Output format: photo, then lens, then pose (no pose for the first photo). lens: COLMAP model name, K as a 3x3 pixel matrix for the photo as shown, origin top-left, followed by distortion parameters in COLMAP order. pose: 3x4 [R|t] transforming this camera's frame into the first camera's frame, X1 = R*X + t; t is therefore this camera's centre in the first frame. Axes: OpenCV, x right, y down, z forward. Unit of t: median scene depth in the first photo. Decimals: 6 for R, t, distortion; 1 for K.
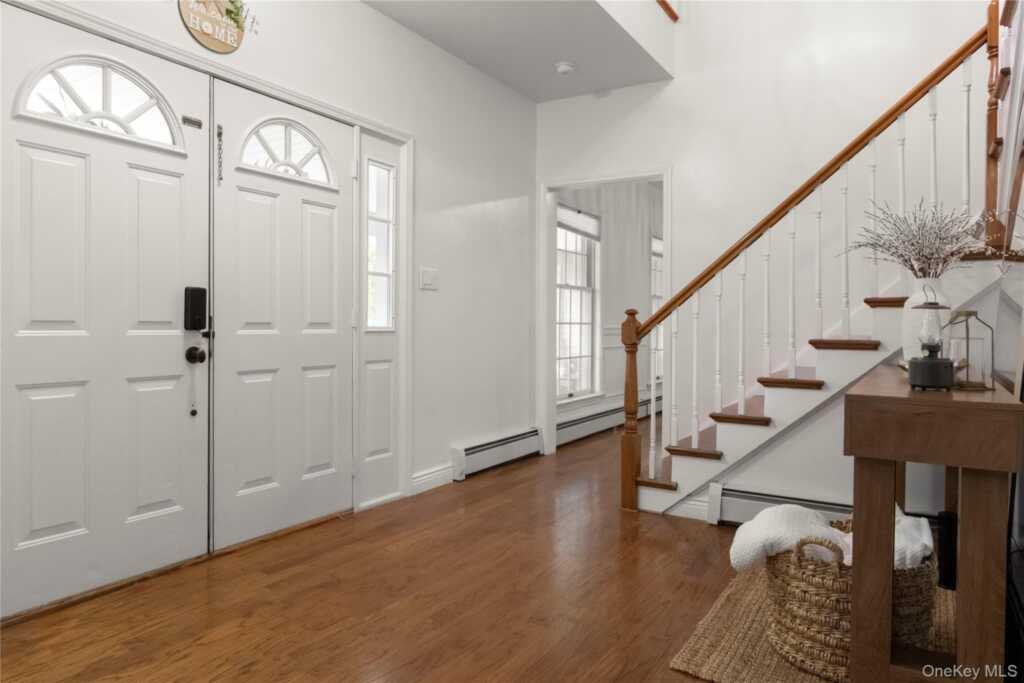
lens RADIAL K [[660.9, 0, 515.2], [0, 660.9, 337.2], [0, 0, 1]] dist [-0.003492, 0.000515]
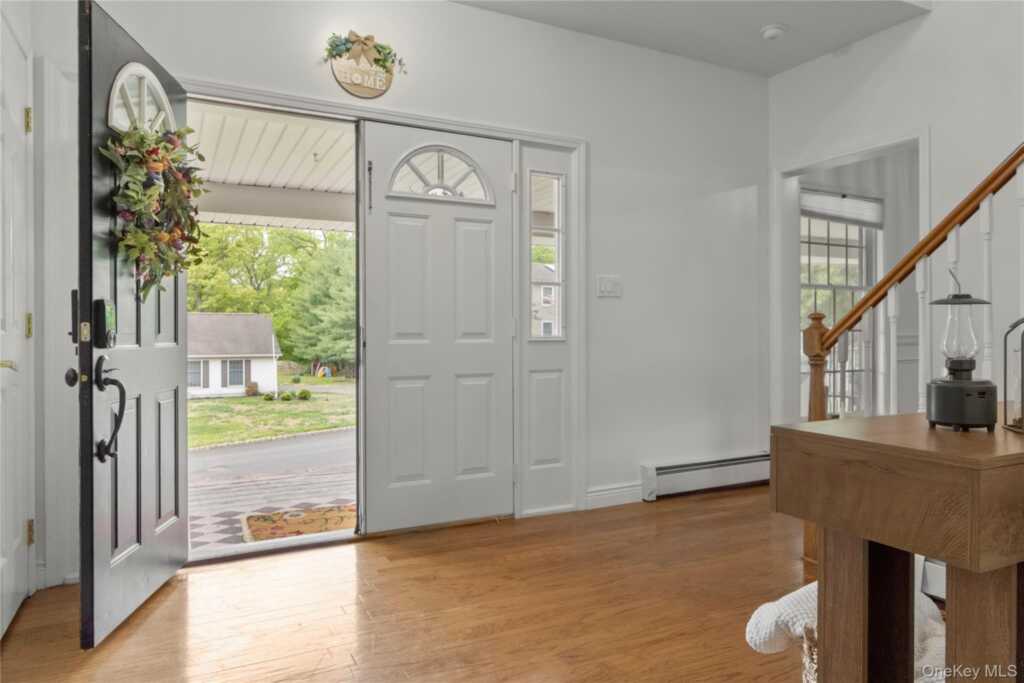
lens RADIAL K [[678.2, 0, 513.4], [0, 678.2, 340.3], [0, 0, 1]] dist [-0.004690, -0.000155]
pose [[0.856442, -0.002636, -0.516237, 0.309578], [-0.002360, 0.999957, -0.009022, -0.000193], [0.516238, 0.008945, 0.856398, 0.104106]]
